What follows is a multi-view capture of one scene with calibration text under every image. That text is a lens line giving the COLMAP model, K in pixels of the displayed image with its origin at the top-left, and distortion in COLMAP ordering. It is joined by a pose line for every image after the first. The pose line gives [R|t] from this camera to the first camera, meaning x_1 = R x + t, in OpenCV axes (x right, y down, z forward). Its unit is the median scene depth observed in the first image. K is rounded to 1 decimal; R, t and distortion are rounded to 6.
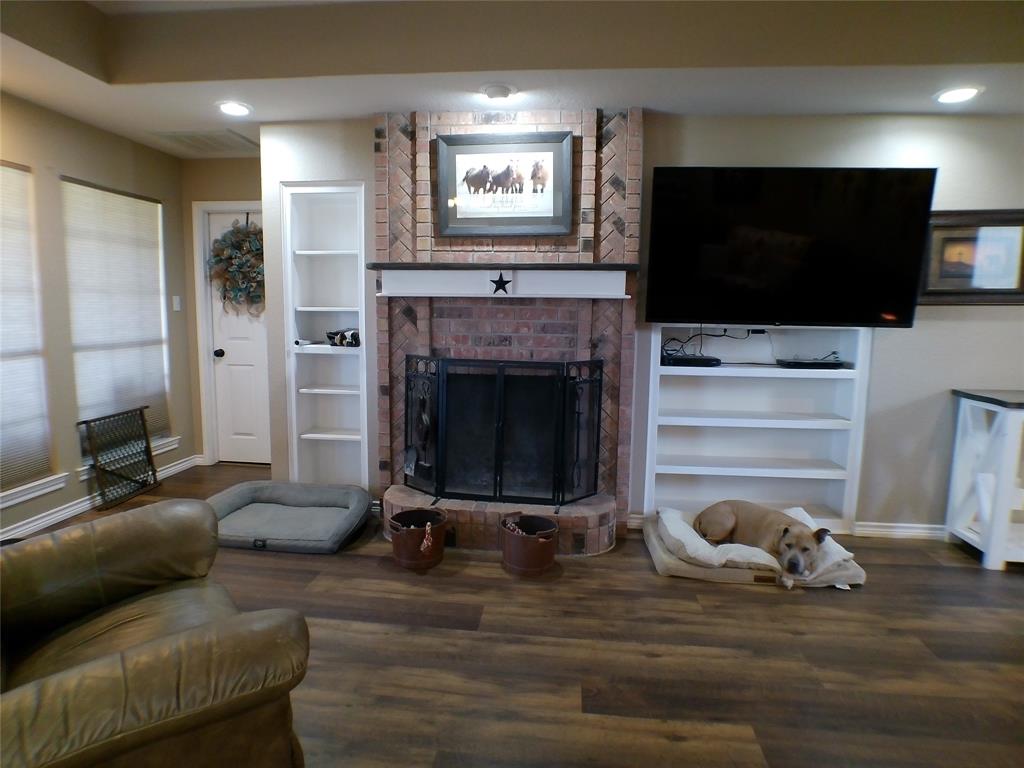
lens RADIAL K [[604.9, 0, 512.0], [0, 604.9, 384.0], [0, 0, 1]] dist [-0.070136, 0.038506]
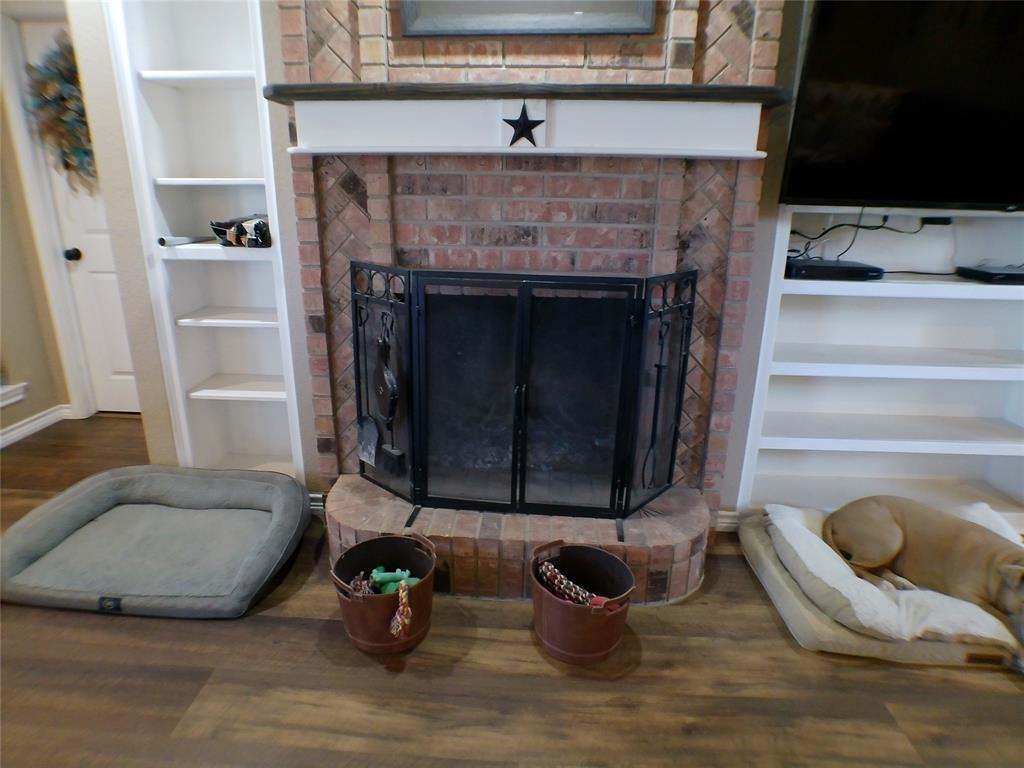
lens RADIAL K [[604.9, 0, 512.0], [0, 604.9, 384.0], [0, 0, 1]] dist [-0.070136, 0.038506]
pose [[0.998678, -0.016145, 0.048794, -0.054911], [0.006672, 0.982070, 0.188399, -0.042229], [-0.050961, -0.187824, 0.980880, 0.427612]]
